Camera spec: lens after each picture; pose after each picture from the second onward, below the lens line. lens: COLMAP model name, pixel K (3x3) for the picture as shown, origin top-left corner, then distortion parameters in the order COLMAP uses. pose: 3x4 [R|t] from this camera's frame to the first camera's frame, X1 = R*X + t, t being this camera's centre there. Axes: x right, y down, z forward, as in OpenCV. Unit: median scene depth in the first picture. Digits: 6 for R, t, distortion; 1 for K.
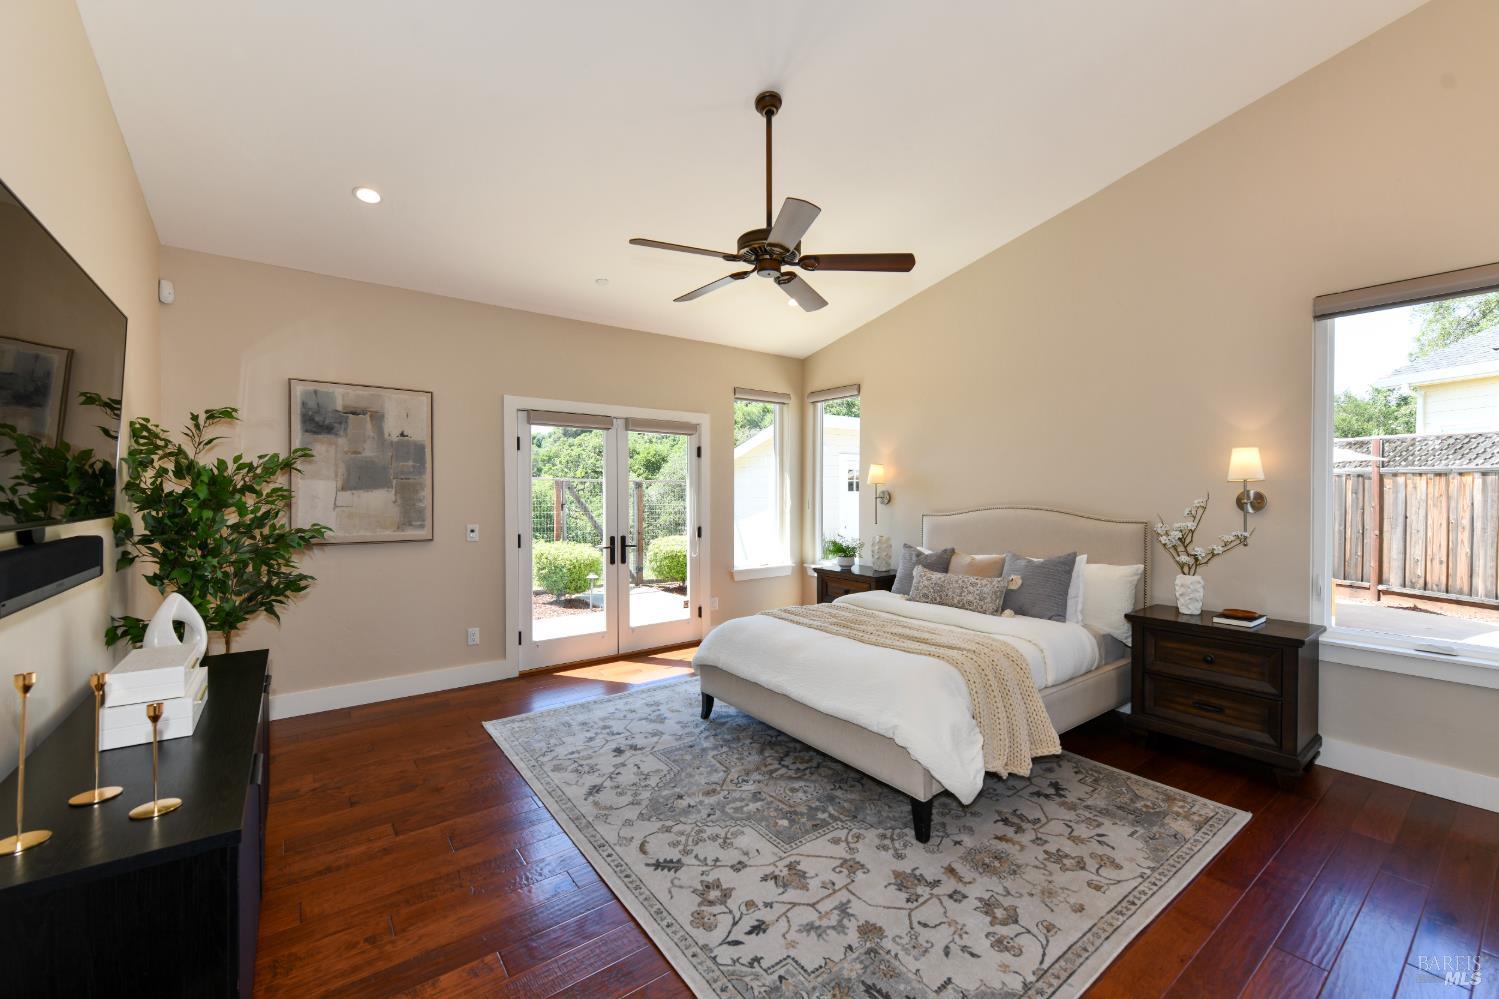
lens RADIAL K [[588.2, 0, 751.3], [0, 588.2, 500.5], [0, 0, 1]] dist [-0.000815, -0.000134]
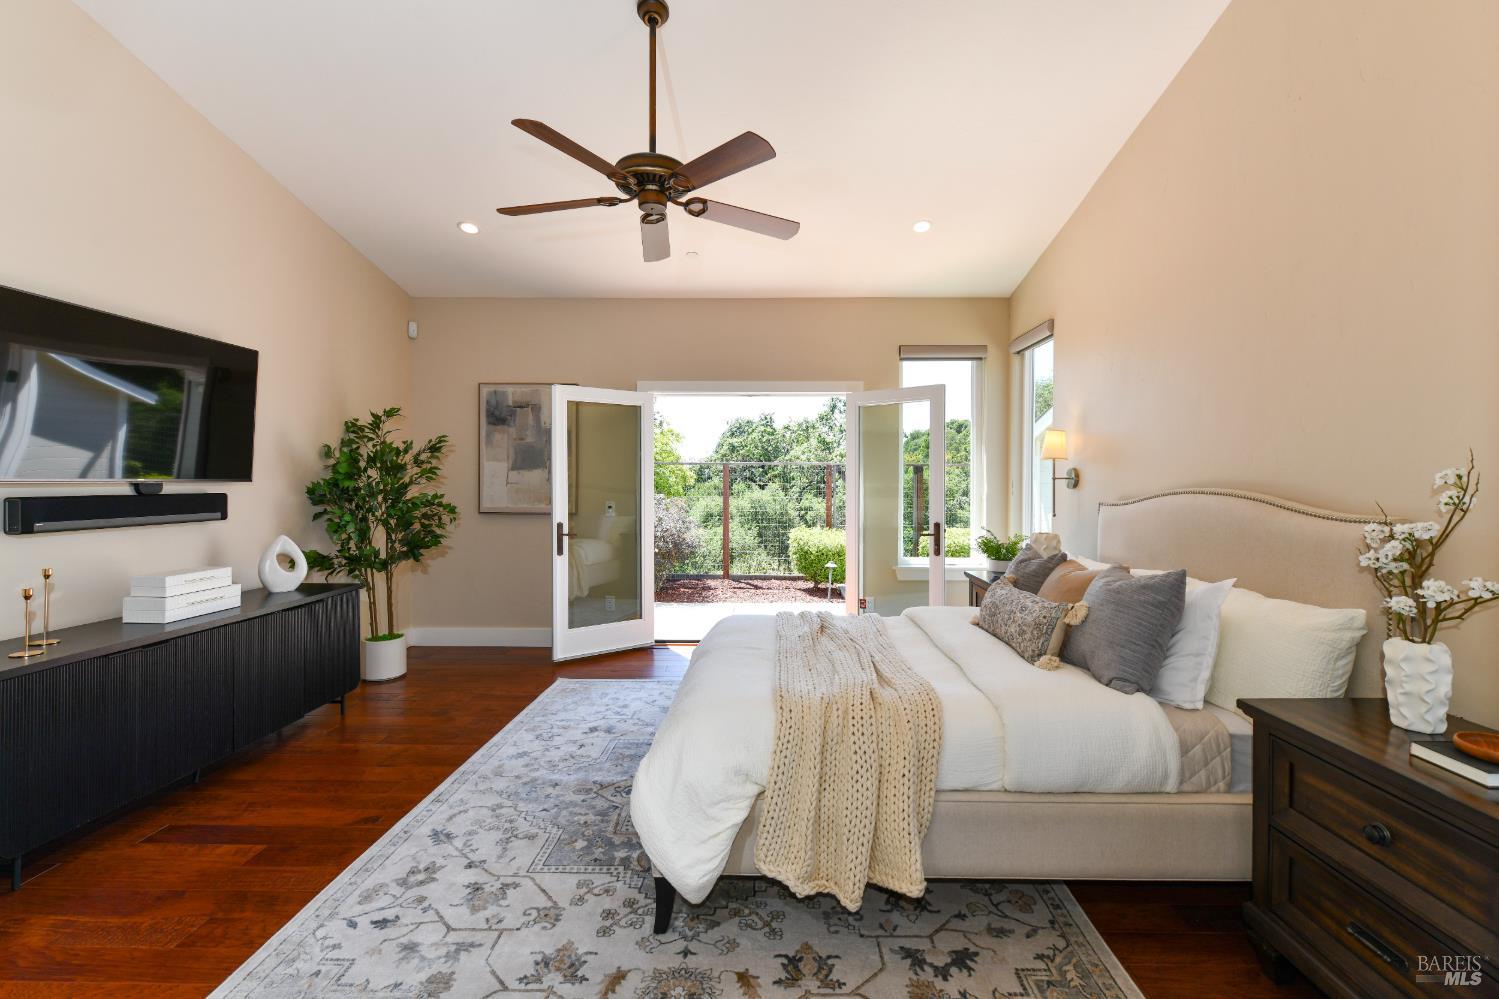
lens RADIAL K [[623.3, 0, 752.6], [0, 623.3, 489.9], [0, 0, 1]] dist [-0.003291, -0.001342]
pose [[0.800497, 0.012053, -0.599215, 0.679602], [-0.012211, 0.999918, 0.003800, 0.018275], [0.599212, 0.004275, 0.800579, 0.356581]]
